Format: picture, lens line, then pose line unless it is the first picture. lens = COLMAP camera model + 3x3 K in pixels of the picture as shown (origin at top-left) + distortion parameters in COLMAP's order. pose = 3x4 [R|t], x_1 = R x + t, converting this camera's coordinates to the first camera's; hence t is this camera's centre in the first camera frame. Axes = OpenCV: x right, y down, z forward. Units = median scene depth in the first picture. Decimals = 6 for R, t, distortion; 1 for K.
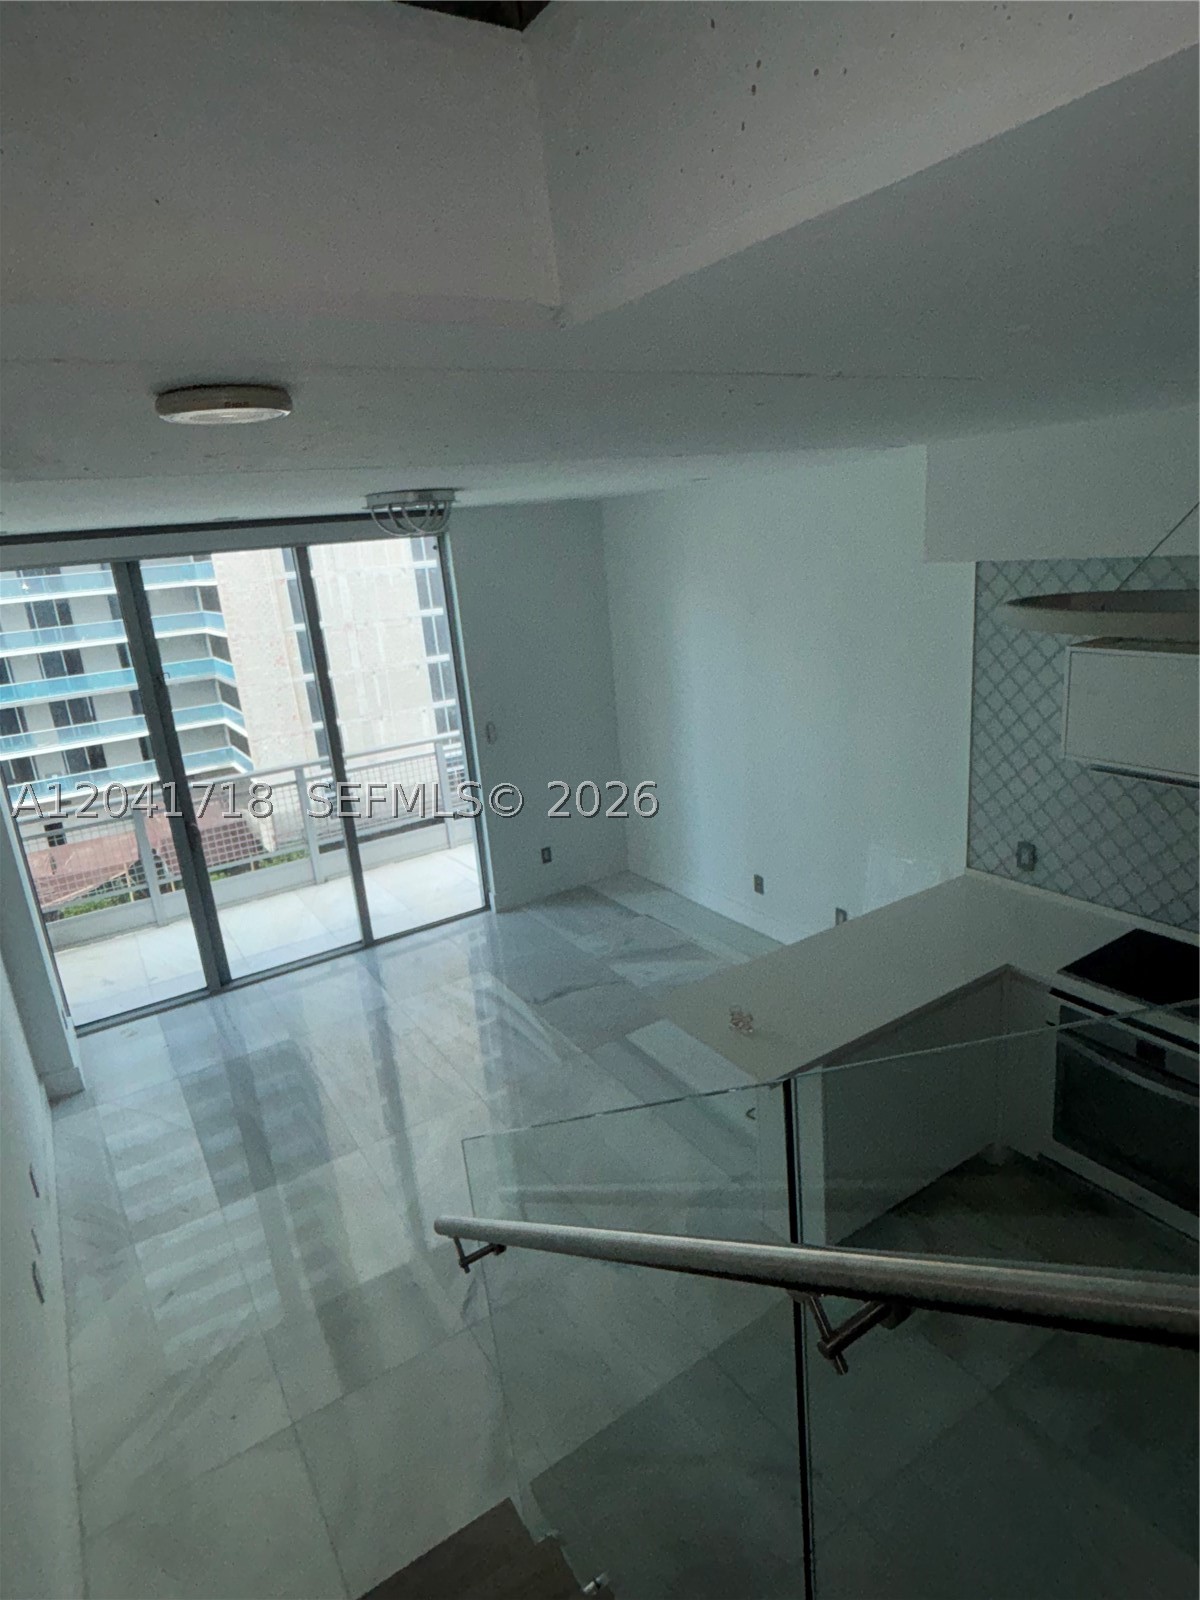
lens RADIAL K [[907.9, 0, 611.3], [0, 907.9, 795.7], [0, 0, 1]] dist [0.010112, -0.004085]
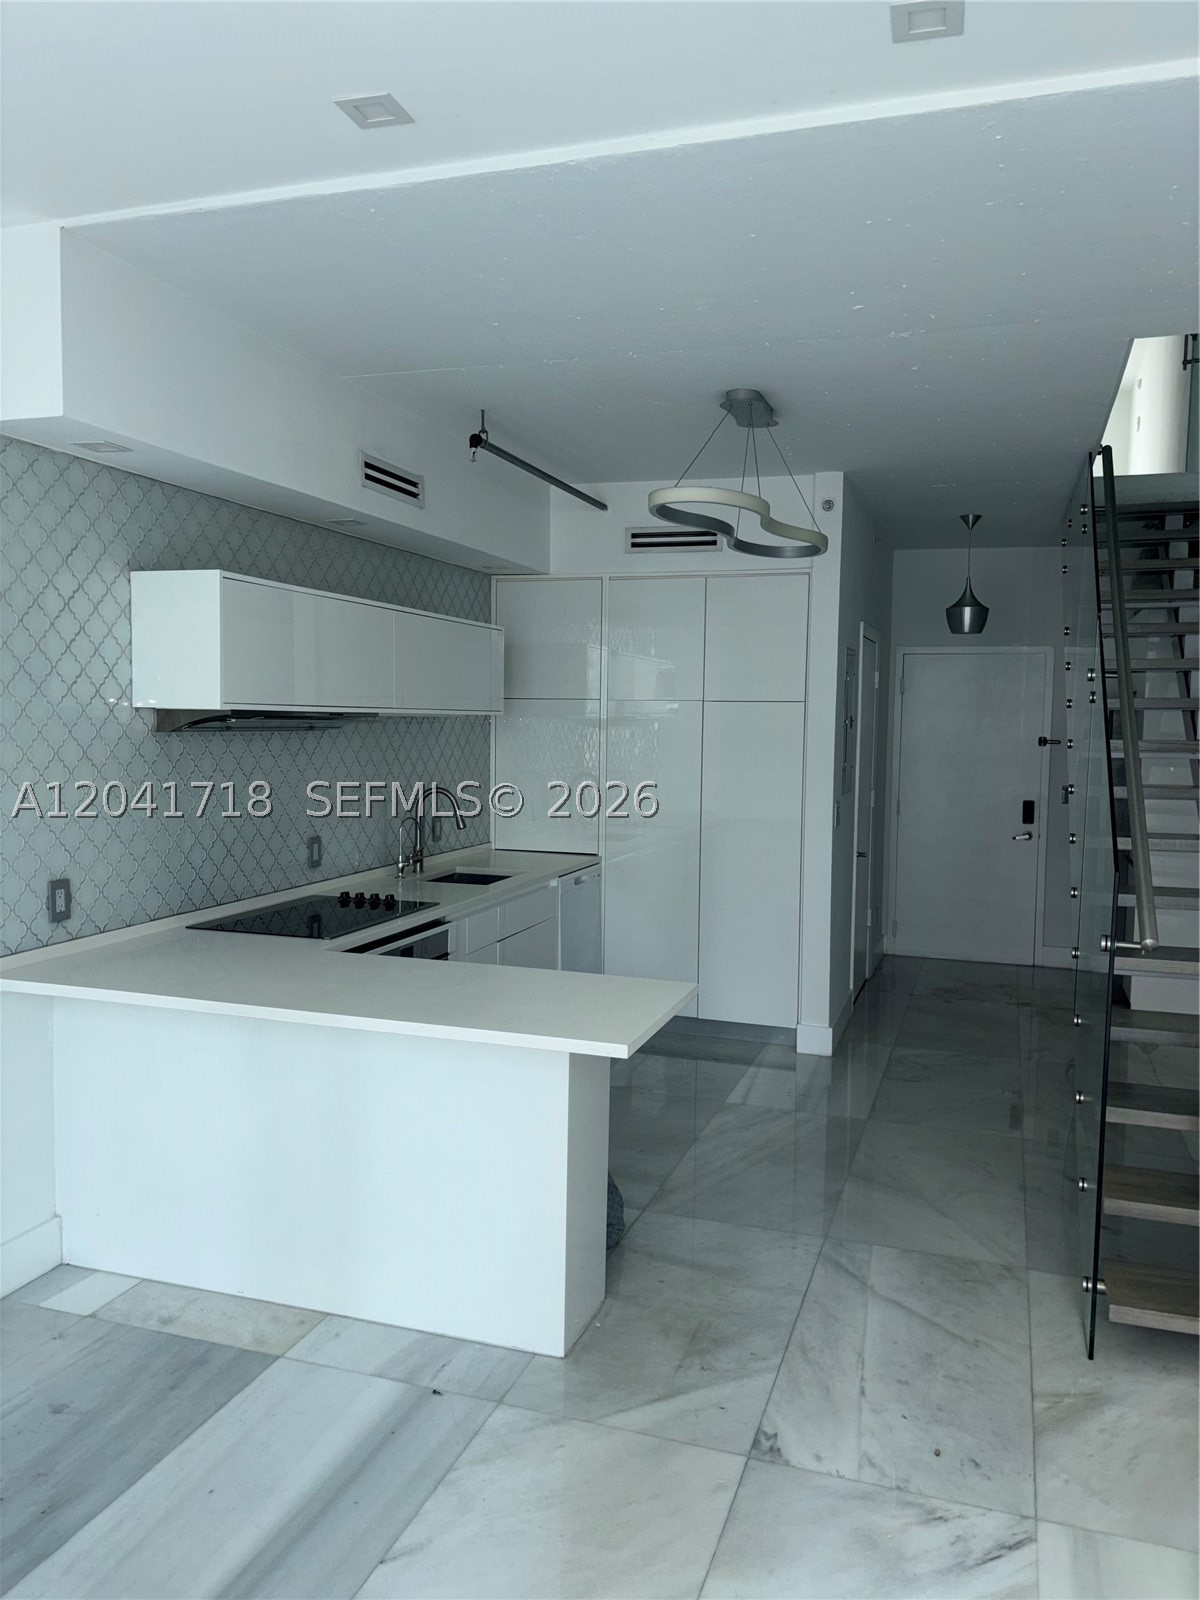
lens RADIAL K [[1200.8, 0, 605.4], [0, 1200.8, 805.8], [0, 0, 1]] dist [0.016522, -0.011169]
pose [[-0.630422, 0.016079, 0.776086, -0.496575], [0.251133, 0.950243, 0.184310, -0.063345], [-0.734507, 0.311094, -0.603092, 1.268483]]
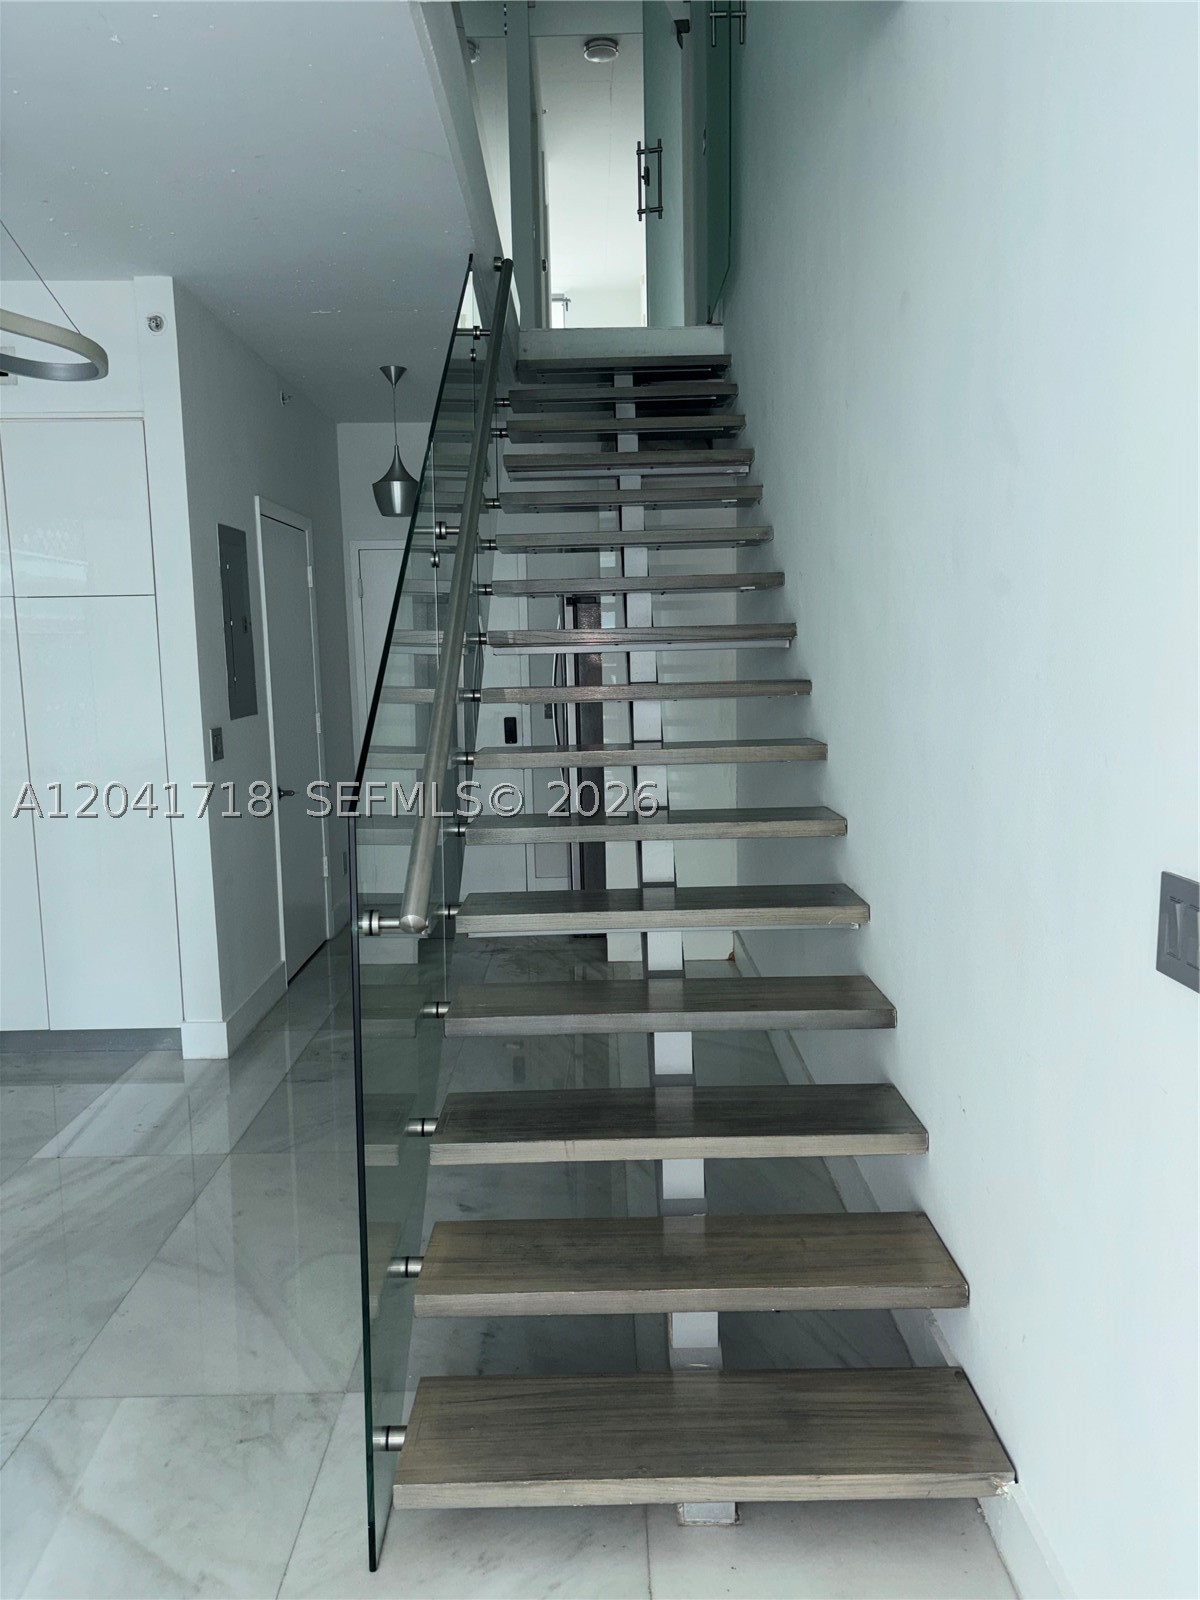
lens RADIAL K [[1200.8, 0, 607.5], [0, 1200.8, 807.8], [0, 0, 1]] dist [0.016522, -0.011169]
pose [[-0.845678, 0.028241, 0.532945, -0.437441], [0.231180, 0.919434, 0.318115, 0.078585], [-0.481024, 0.392229, -0.784074, 0.882918]]
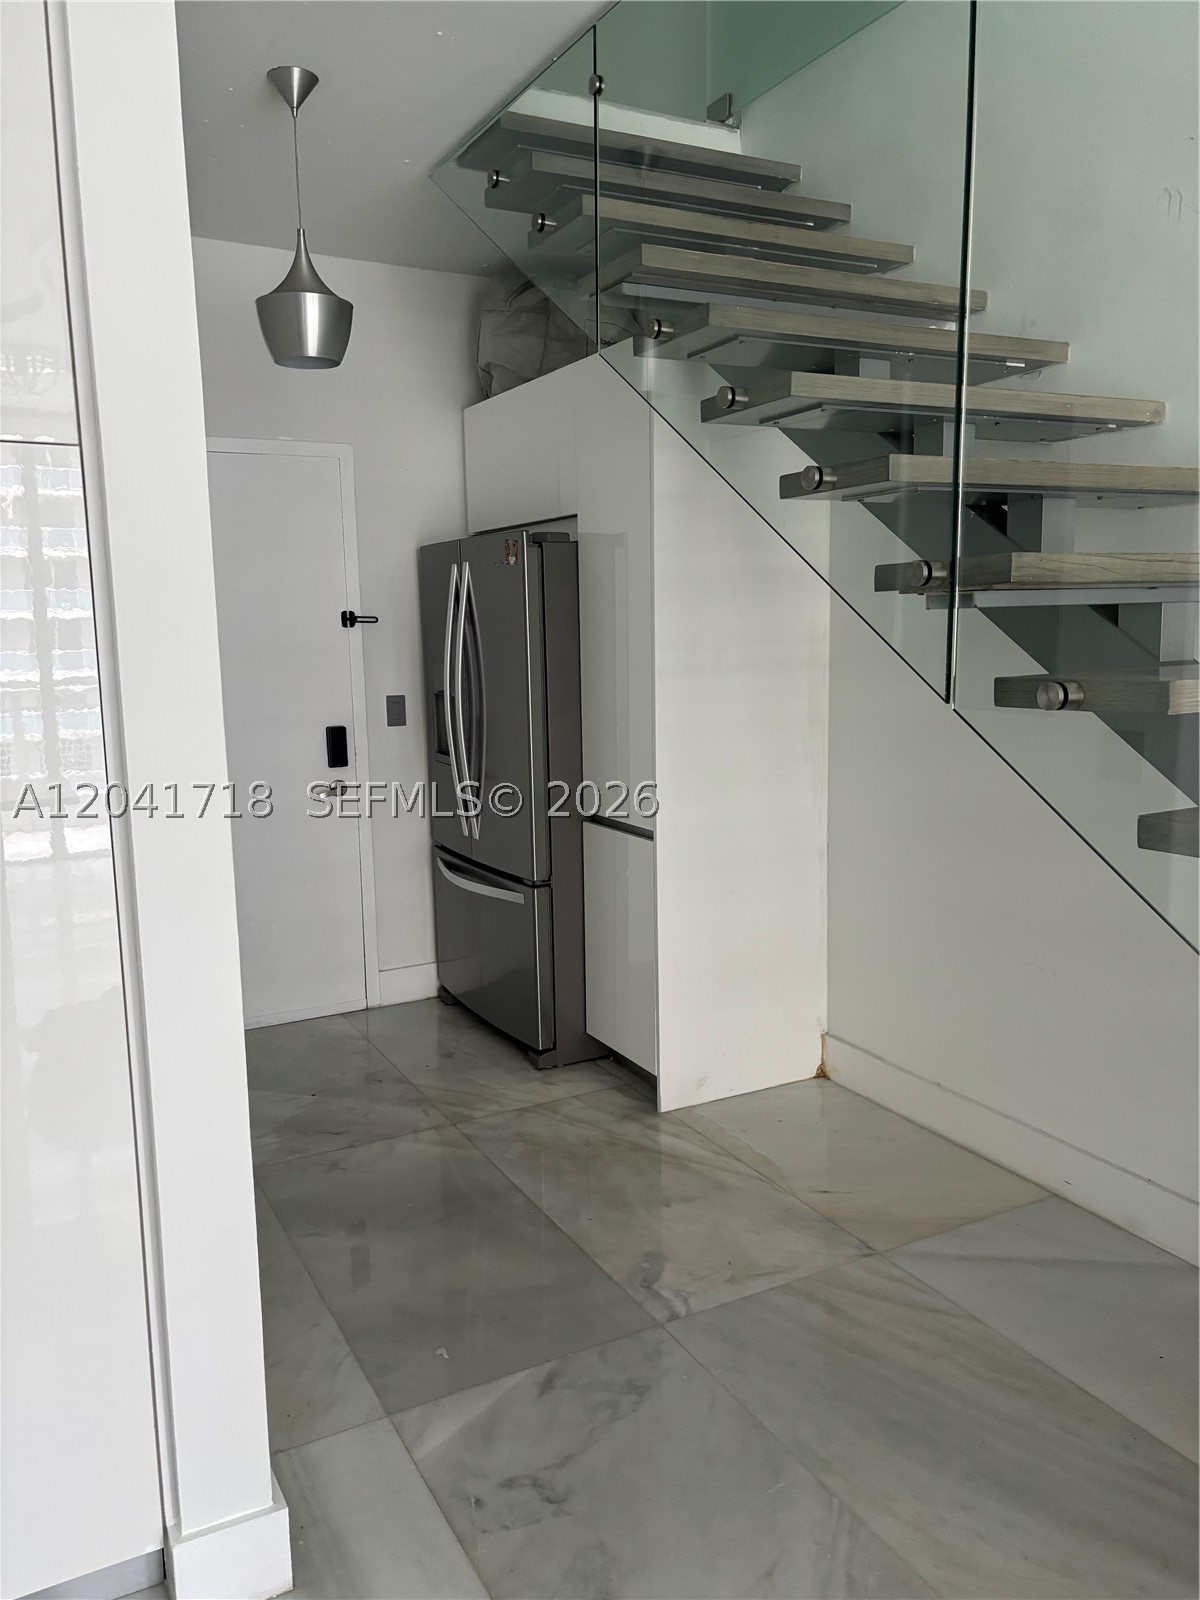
lens RADIAL K [[1200.8, 0, 590.3], [0, 1200.8, 805.7], [0, 0, 1]] dist [0.016522, -0.011169]
pose [[-0.991085, 0.090304, 0.097962, 0.320768], [0.122690, 0.905253, 0.406773, 0.124557], [-0.051948, 0.415166, -0.908261, 0.536618]]
